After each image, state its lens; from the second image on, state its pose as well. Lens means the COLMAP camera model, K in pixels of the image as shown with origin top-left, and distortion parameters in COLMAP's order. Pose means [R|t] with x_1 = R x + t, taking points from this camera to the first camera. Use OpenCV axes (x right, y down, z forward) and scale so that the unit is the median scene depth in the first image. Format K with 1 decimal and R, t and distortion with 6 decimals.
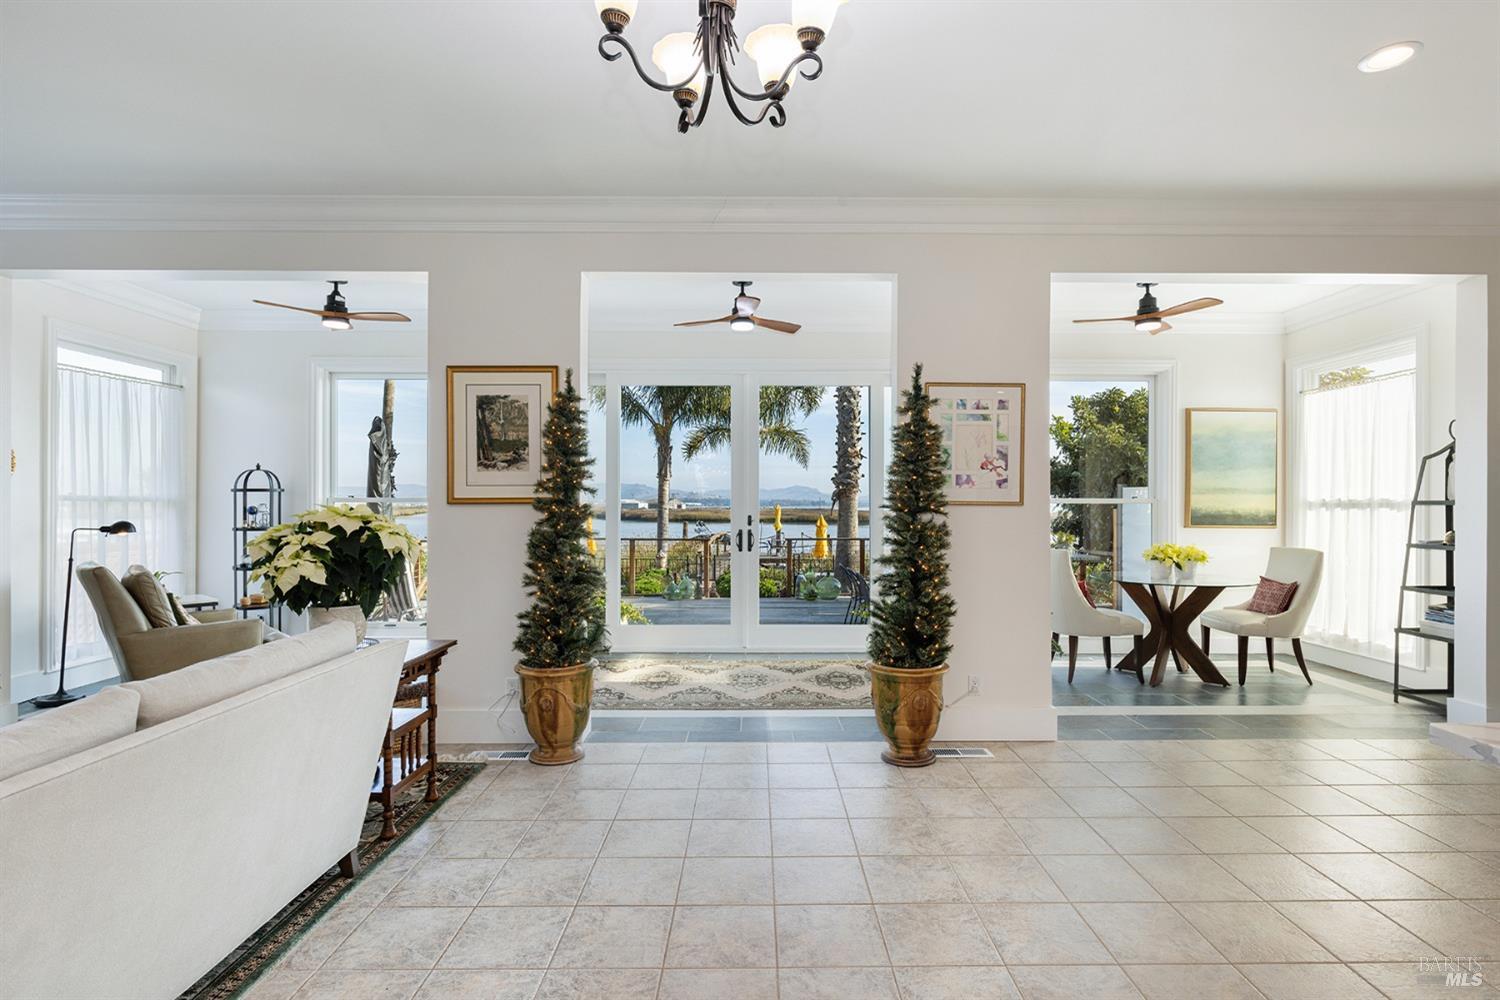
lens RADIAL K [[740.0, 0, 750.0], [0, 740.0, 500.0], [0, 0, 1]] dist [-0.000126, -0.001370]
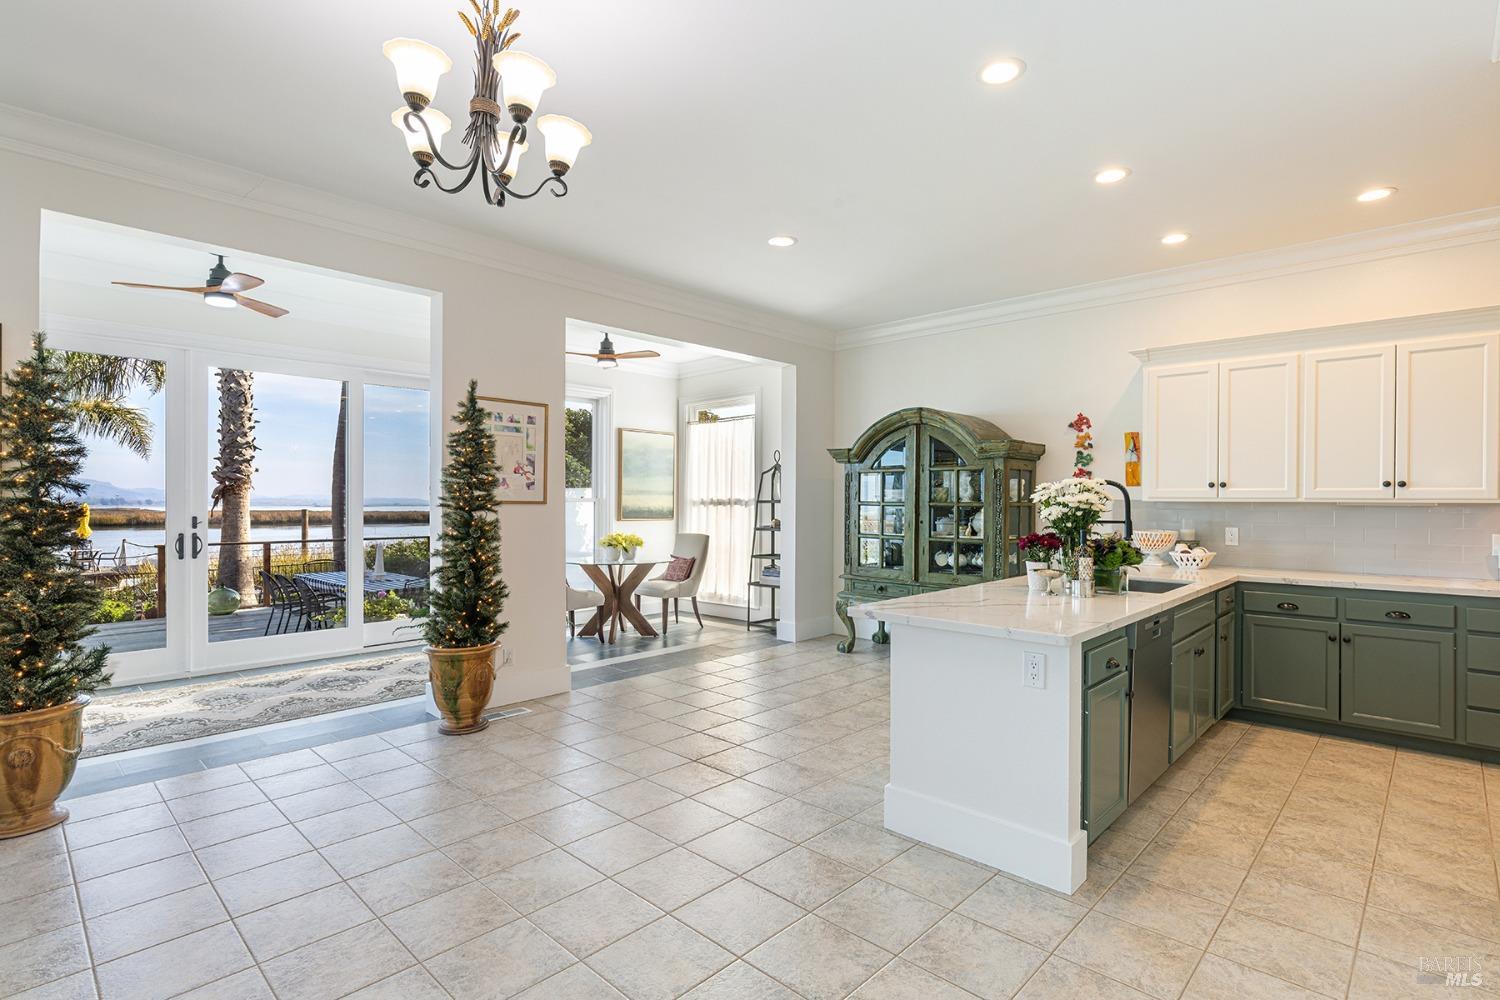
lens RADIAL K [[740.0, 0, 750.0], [0, 740.0, 500.0], [0, 0, 1]] dist [-0.000126, -0.001370]
pose [[0.695173, 0.001466, 0.718841, -0.243293], [-0.003183, 0.999994, 0.001040, -0.001298], [-0.718835, -0.003011, 0.695174, -0.081471]]
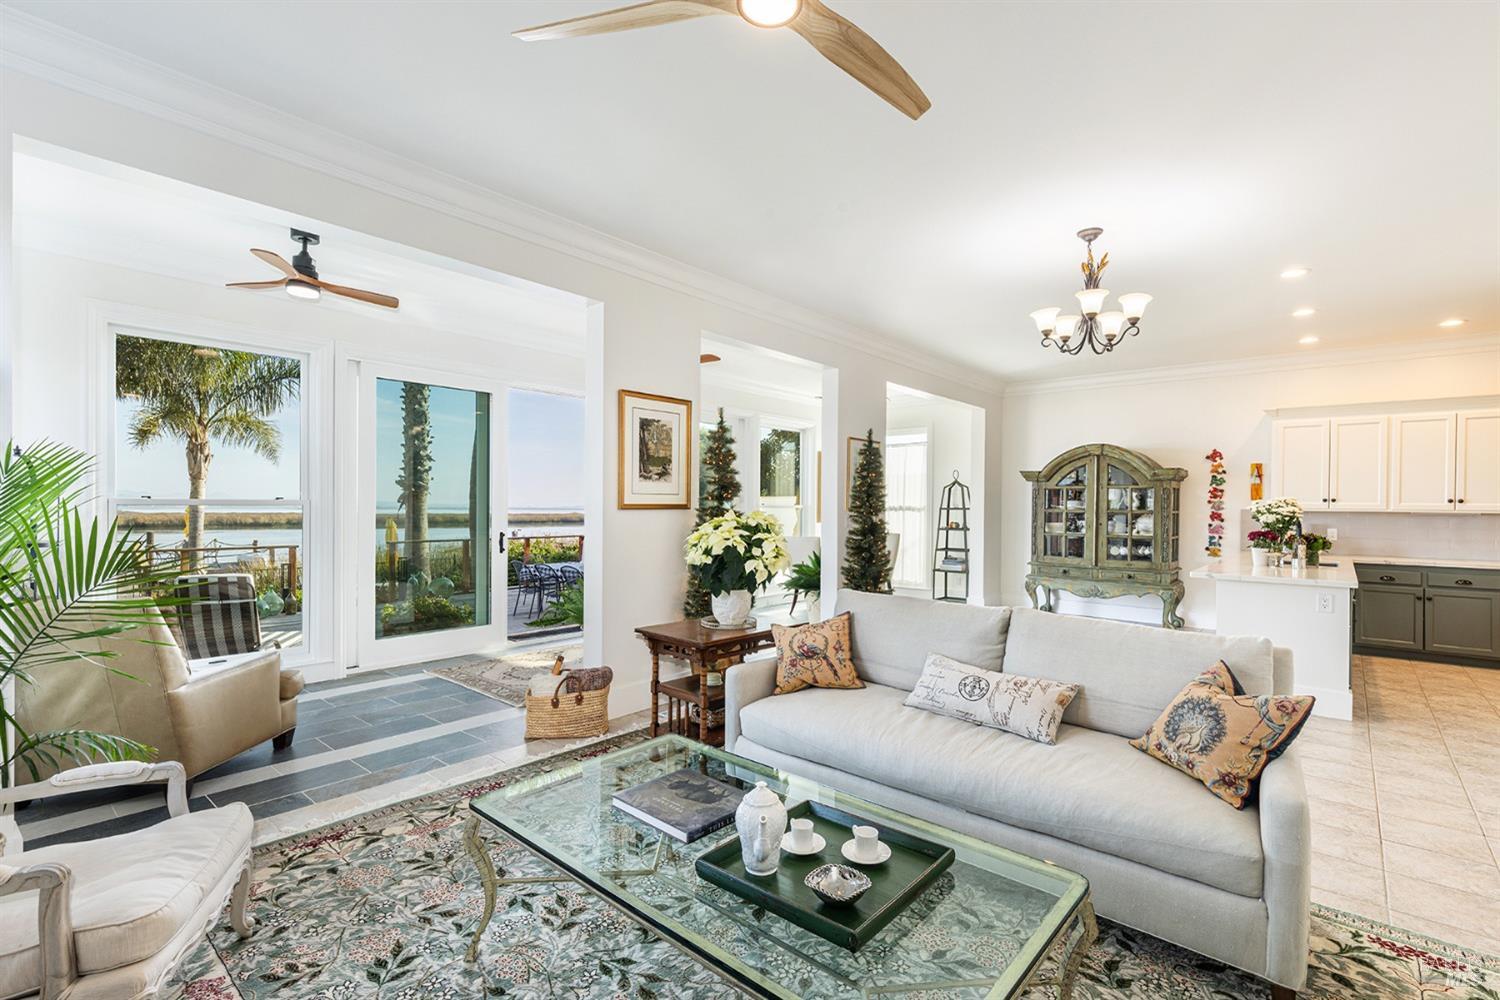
lens RADIAL K [[688.3, 0, 760.6], [0, 688.3, 503.3], [0, 0, 1]] dist [0.004185, 0.000407]
pose [[0.655496, 0.007344, 0.755163, -0.939577], [-0.008954, 0.999958, -0.001953, -0.003450], [-0.755146, -0.005481, 0.655534, 0.117711]]
